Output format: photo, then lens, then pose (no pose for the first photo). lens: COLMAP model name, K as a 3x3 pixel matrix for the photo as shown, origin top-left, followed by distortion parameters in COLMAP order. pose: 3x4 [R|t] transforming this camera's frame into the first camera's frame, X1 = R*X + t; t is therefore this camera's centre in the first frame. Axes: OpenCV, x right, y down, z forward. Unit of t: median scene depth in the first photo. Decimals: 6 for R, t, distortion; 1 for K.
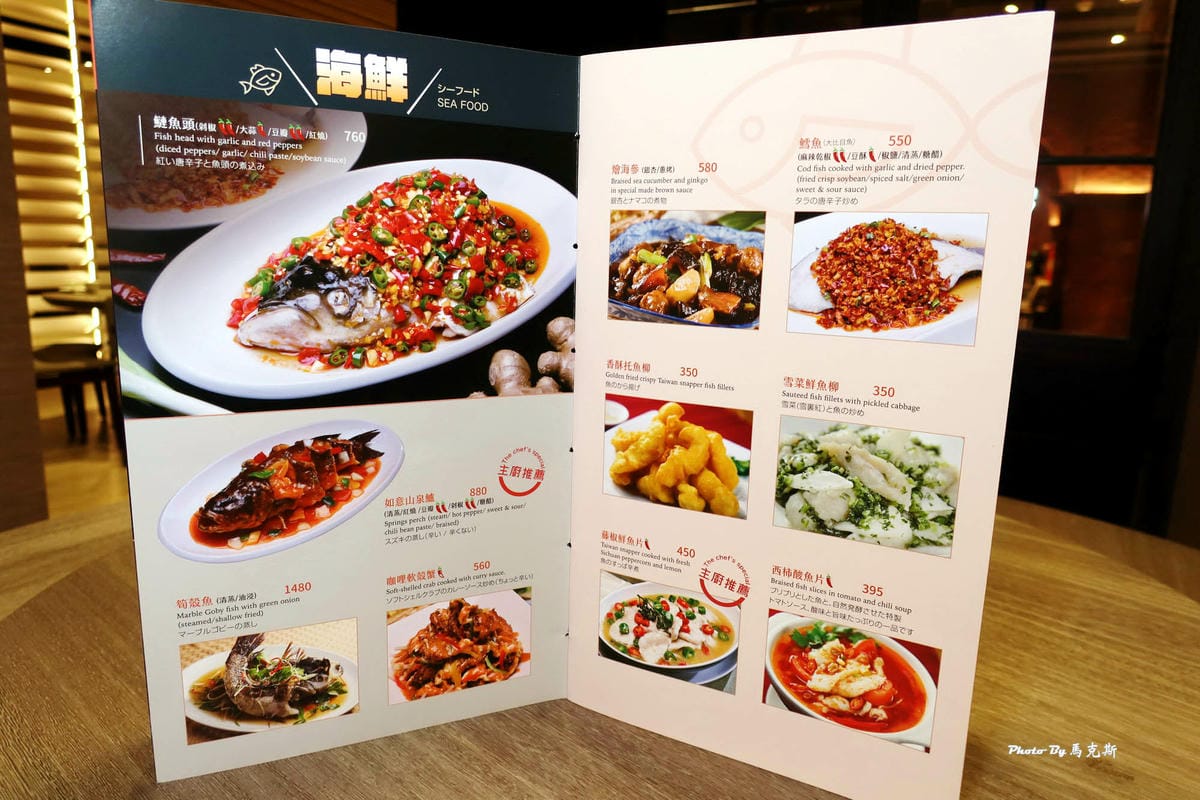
lens RADIAL K [[838.2, 0, 595.6], [0, 838.2, 398.4], [0, 0, 1]] dist [-0.001798, -0.002434]
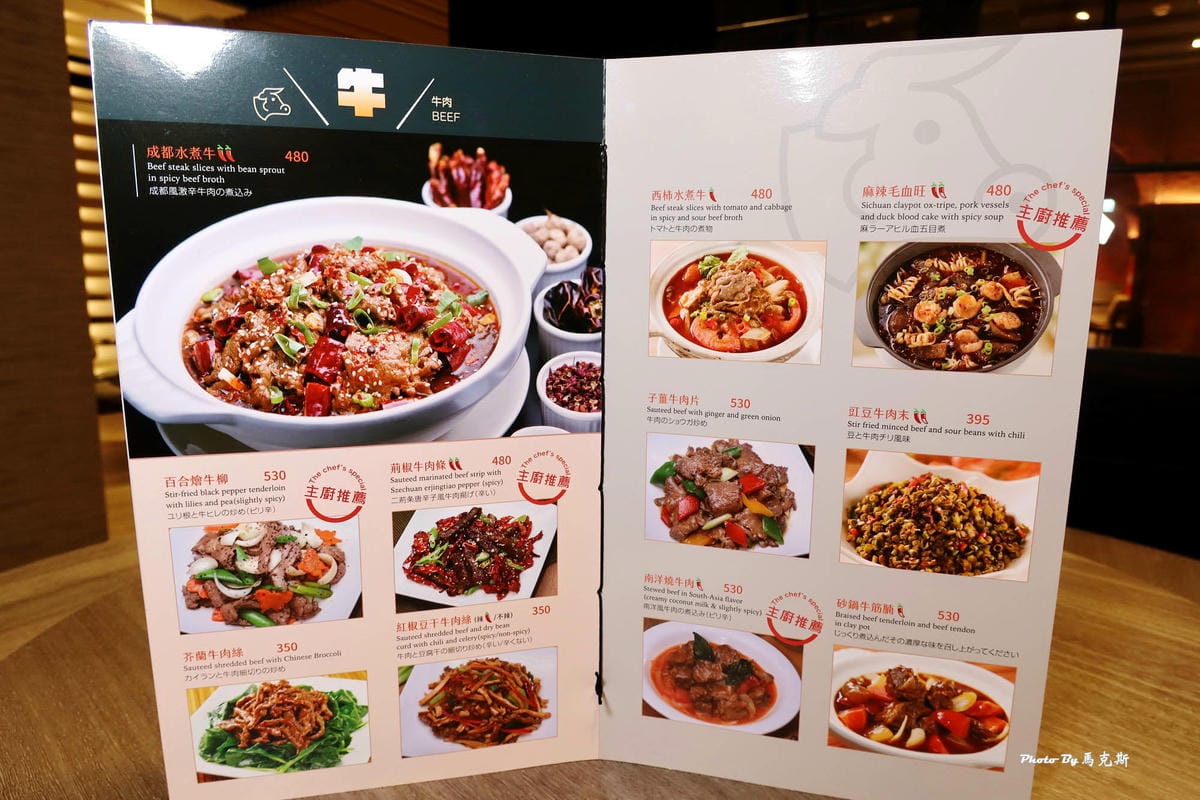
lens RADIAL K [[838.2, 0, 595.6], [0, 838.2, 398.4], [0, 0, 1]] dist [-0.001798, -0.002434]
pose [[0.997370, -0.004971, -0.072305, 0.049779], [0.003171, 0.999683, -0.024988, -0.011843], [0.072406, 0.024693, 0.997070, 0.073267]]
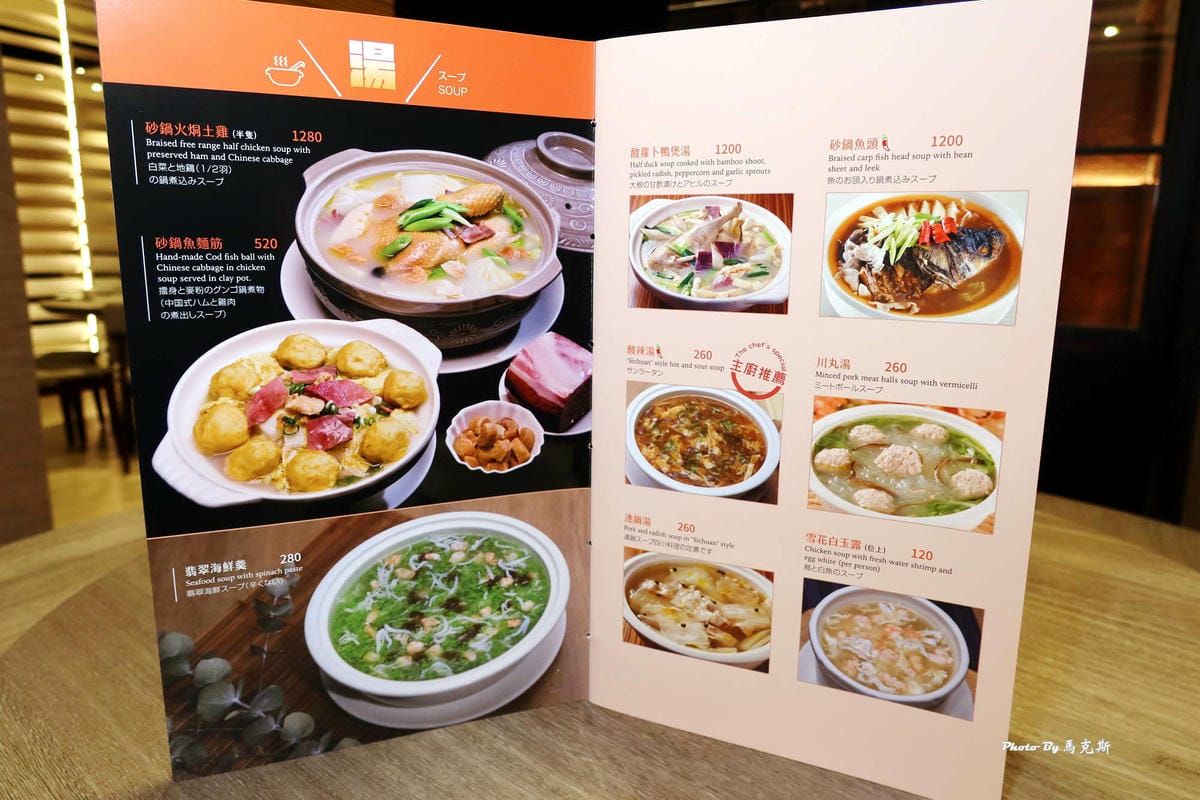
lens RADIAL K [[835.6, 0, 603.4], [0, 835.6, 398.6], [0, 0, 1]] dist [0.002095, -0.006064]
pose [[0.999806, -0.016383, 0.010955, -0.043741], [0.016378, 0.999866, 0.000527, 0.002703], [-0.010962, -0.000347, 0.999940, 0.027020]]
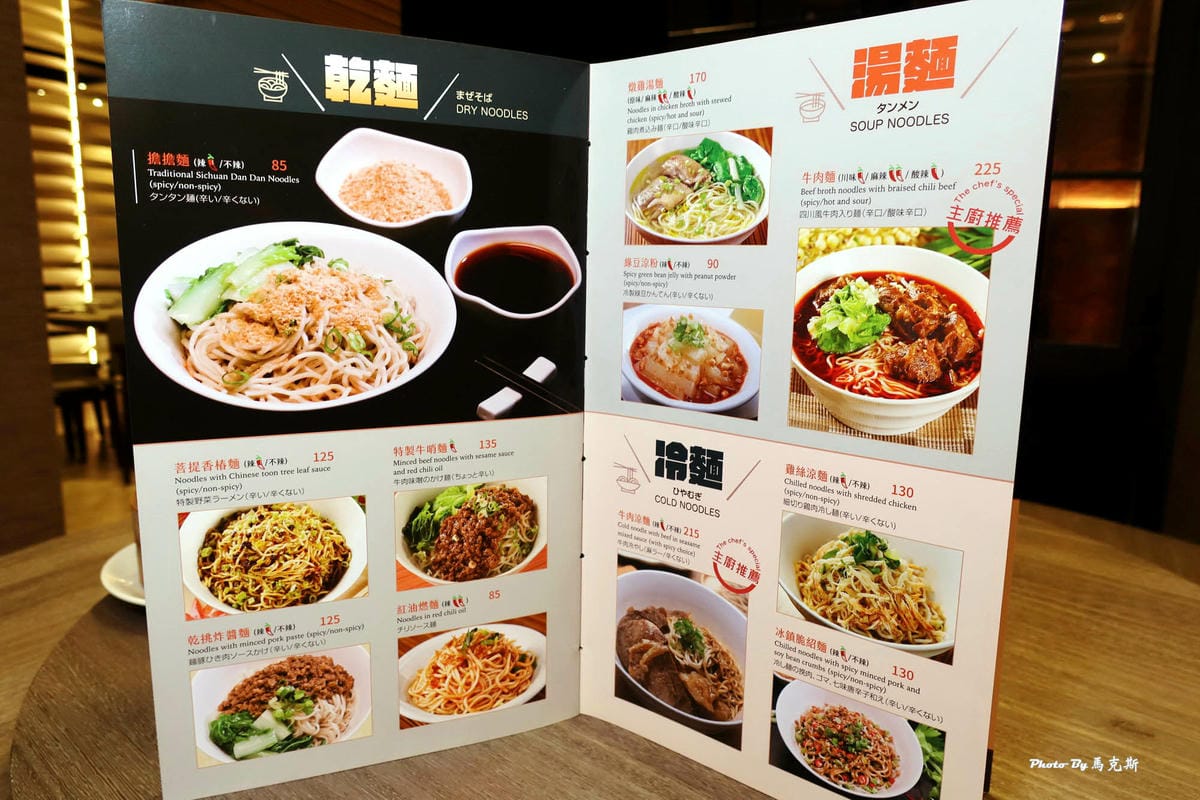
lens RADIAL K [[833.2, 0, 600.0], [0, 833.2, 400.0], [0, 0, 1]] dist [0.003396, -0.005684]
pose [[0.999854, -0.009609, 0.014138, -0.069948], [0.009851, 0.999805, -0.017104, 0.019073], [-0.013971, 0.017240, 0.999754, -0.066202]]
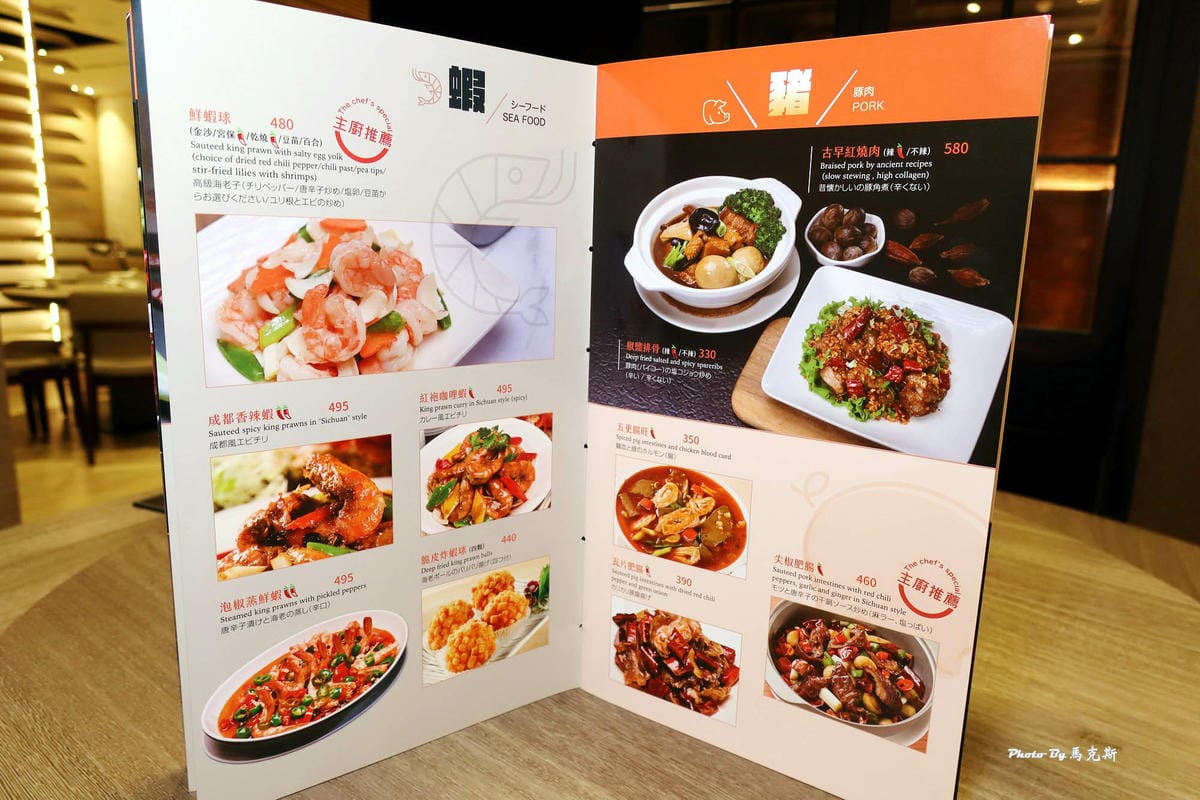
lens RADIAL K [[835.7, 0, 600.0], [0, 835.7, 400.0], [0, 0, 1]] dist [-0.000933, 0.001551]
pose [[0.999095, -0.006880, 0.041984, -0.048794], [0.006500, 0.999937, 0.009180, -0.004156], [-0.042044, -0.008899, 0.999076, -0.026993]]
